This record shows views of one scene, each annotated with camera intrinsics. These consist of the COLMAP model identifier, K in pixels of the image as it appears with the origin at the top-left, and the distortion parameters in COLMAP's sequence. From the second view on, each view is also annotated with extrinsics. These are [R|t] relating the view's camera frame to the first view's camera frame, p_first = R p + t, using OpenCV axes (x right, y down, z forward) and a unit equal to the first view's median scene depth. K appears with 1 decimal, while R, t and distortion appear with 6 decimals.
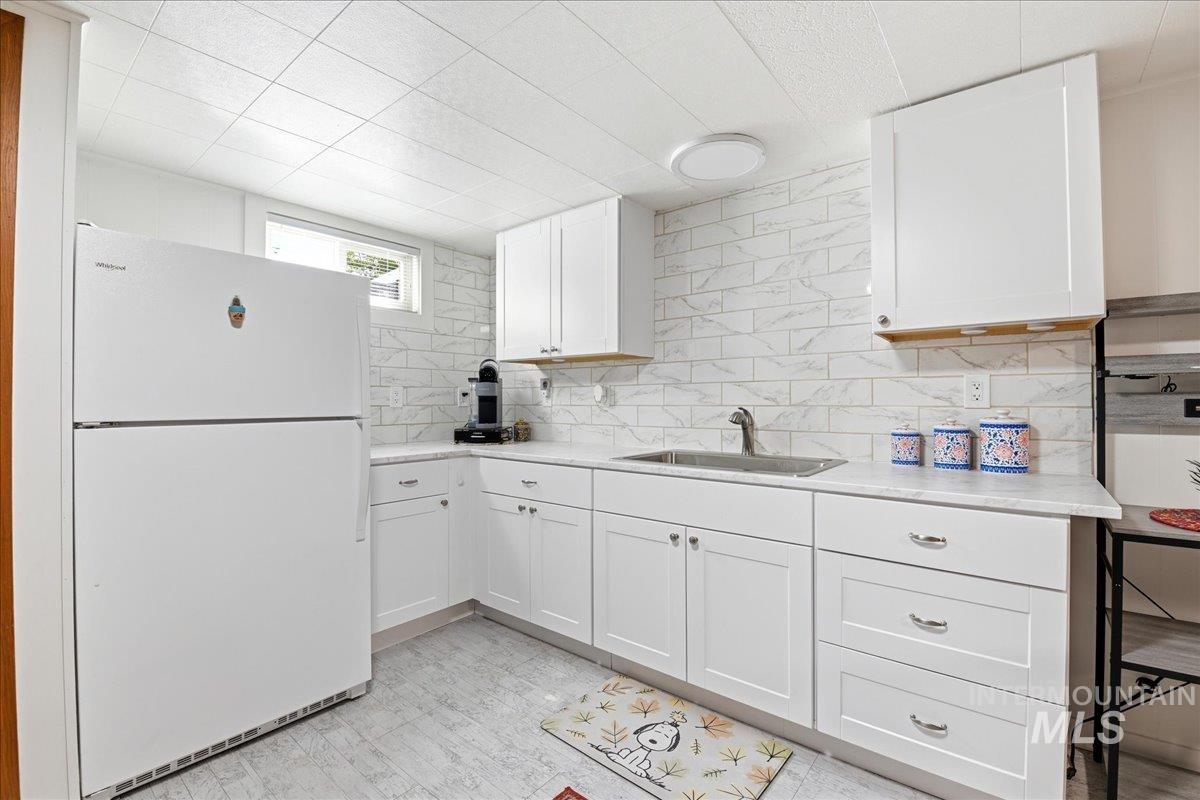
lens RADIAL K [[524.3, 0, 606.9], [0, 524.3, 397.1], [0, 0, 1]] dist [-0.000510, -0.011385]
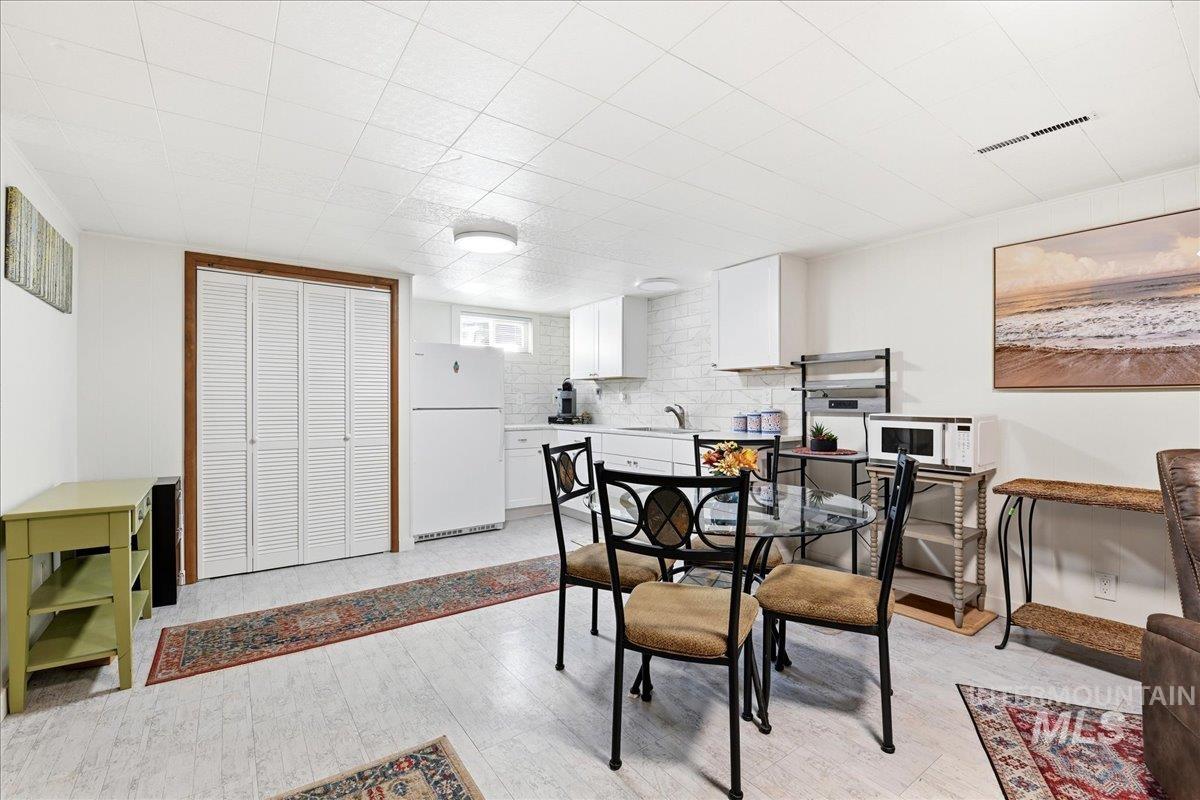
lens RADIAL K [[524.3, 0, 606.9], [0, 524.3, 397.1], [0, 0, 1]] dist [-0.000510, -0.011385]
pose [[0.966407, -0.001930, -0.257010, 0.406007], [0.001490, 0.999997, -0.001907, -0.003633], [0.257013, 0.001460, 0.966407, -0.783252]]
